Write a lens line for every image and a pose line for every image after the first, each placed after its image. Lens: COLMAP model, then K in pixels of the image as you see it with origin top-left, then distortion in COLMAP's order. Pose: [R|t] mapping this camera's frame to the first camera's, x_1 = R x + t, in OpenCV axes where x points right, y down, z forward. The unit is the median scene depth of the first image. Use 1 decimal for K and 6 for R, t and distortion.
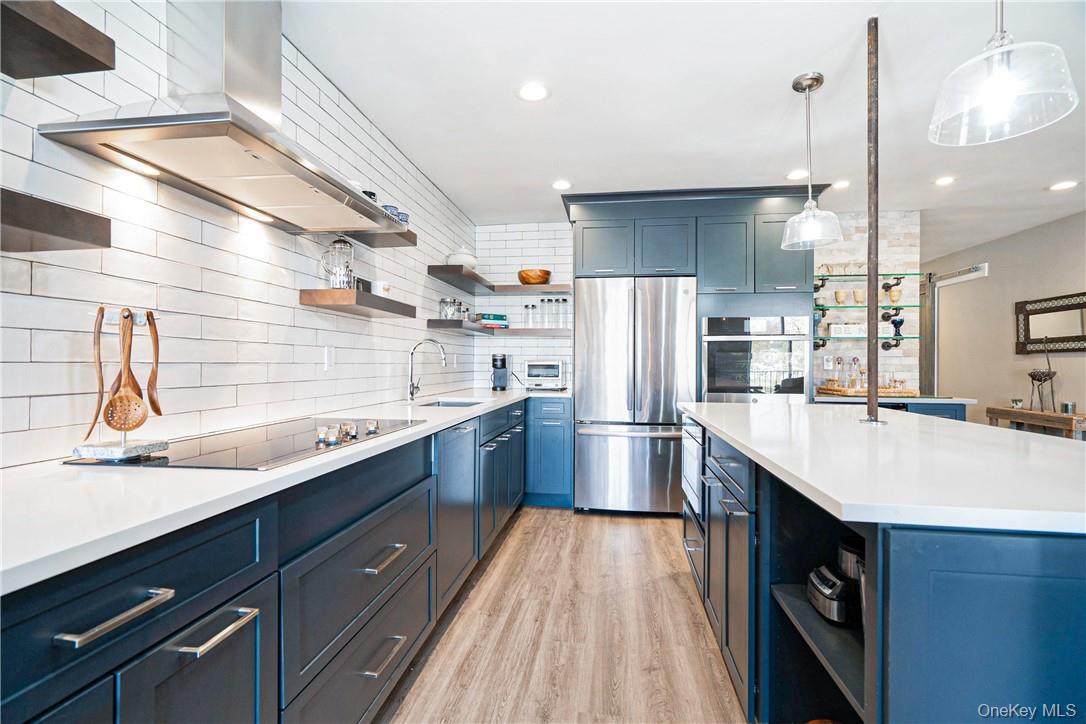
lens RADIAL K [[496.7, 0, 546.0], [0, 496.7, 361.3], [0, 0, 1]] dist [-0.002280, 0.000008]
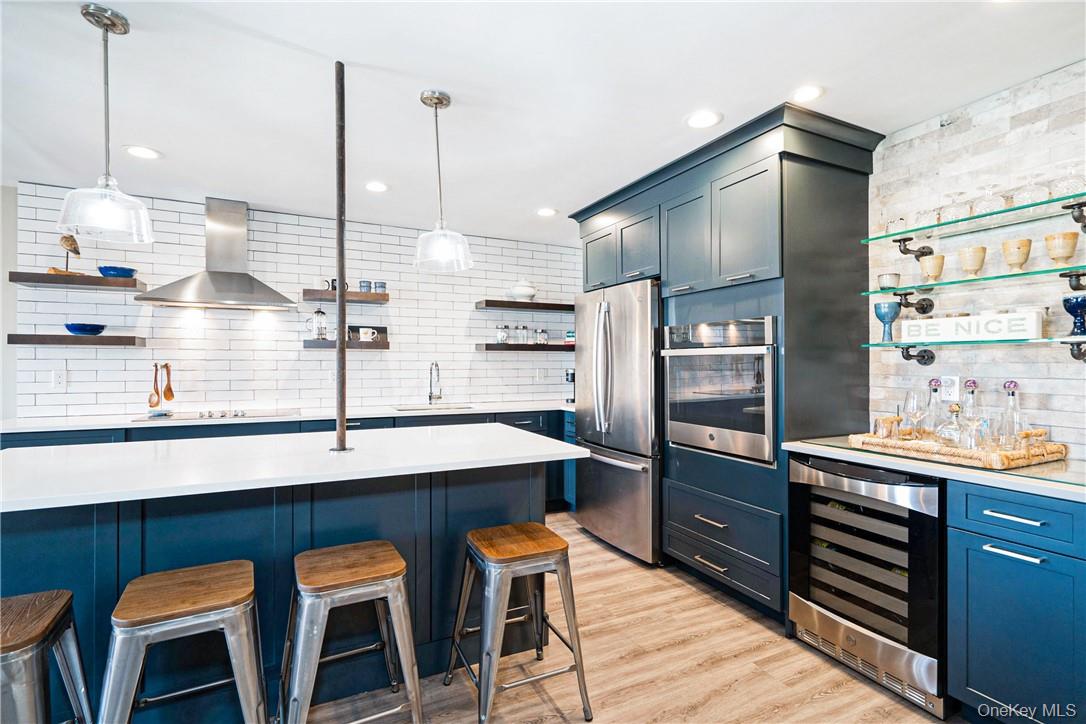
lens RADIAL K [[497.1, 0, 535.9], [0, 497.1, 362.1], [0, 0, 1]] dist [0.000015, 0.000169]
pose [[0.556662, -0.005912, -0.830718, 0.785499], [0.003736, 0.999982, -0.004614, -0.025168], [0.830731, -0.000535, 0.556674, 0.336191]]
